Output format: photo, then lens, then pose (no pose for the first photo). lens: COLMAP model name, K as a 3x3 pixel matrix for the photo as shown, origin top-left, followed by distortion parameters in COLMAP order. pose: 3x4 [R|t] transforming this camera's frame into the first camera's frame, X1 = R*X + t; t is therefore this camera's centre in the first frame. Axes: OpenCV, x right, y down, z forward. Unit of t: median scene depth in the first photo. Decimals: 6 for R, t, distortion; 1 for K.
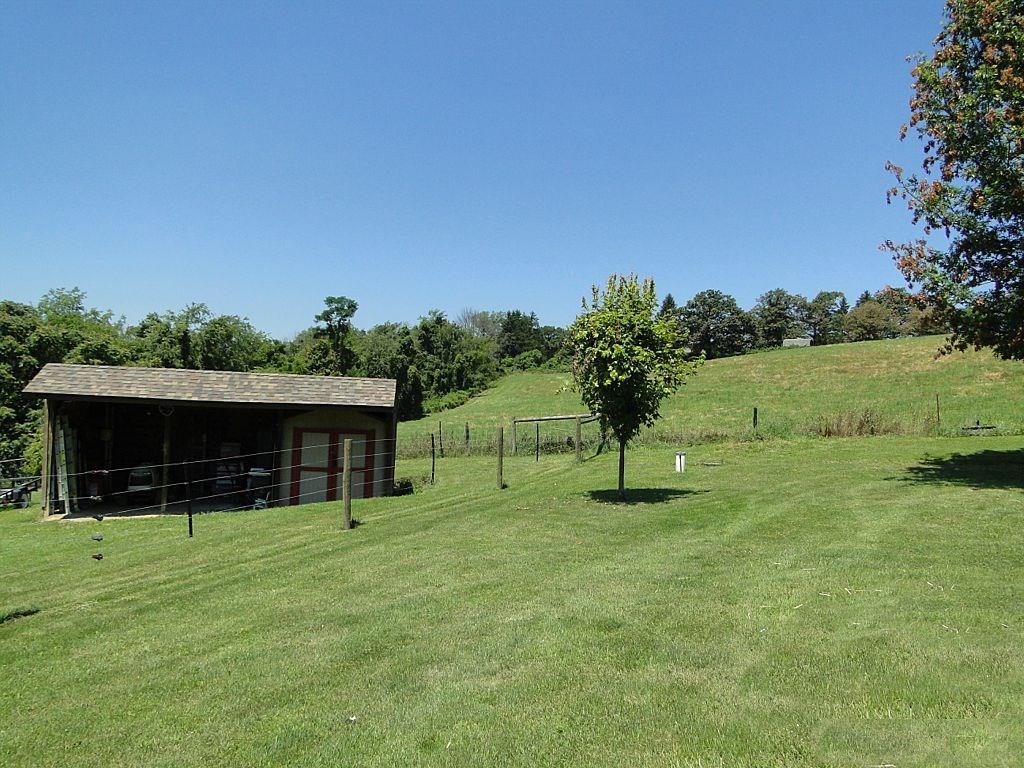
lens RADIAL K [[808.9, 0, 512.0], [0, 808.9, 384.0], [0, 0, 1]] dist [-0.003083, -0.011197]
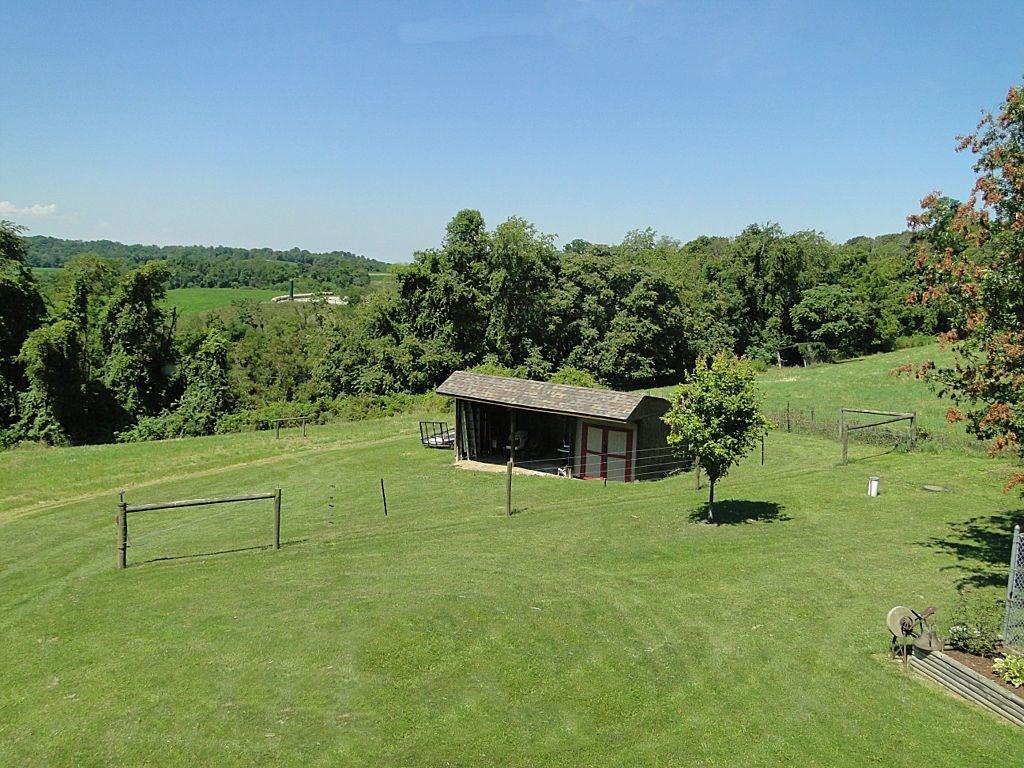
lens RADIAL K [[808.9, 0, 512.0], [0, 808.9, 384.0], [0, 0, 1]] dist [-0.003083, -0.011197]
pose [[0.727951, 0.082841, -0.680606, 0.175367], [0.011952, 0.990990, 0.133404, -0.059234], [0.685525, -0.105246, 0.720402, -0.041044]]
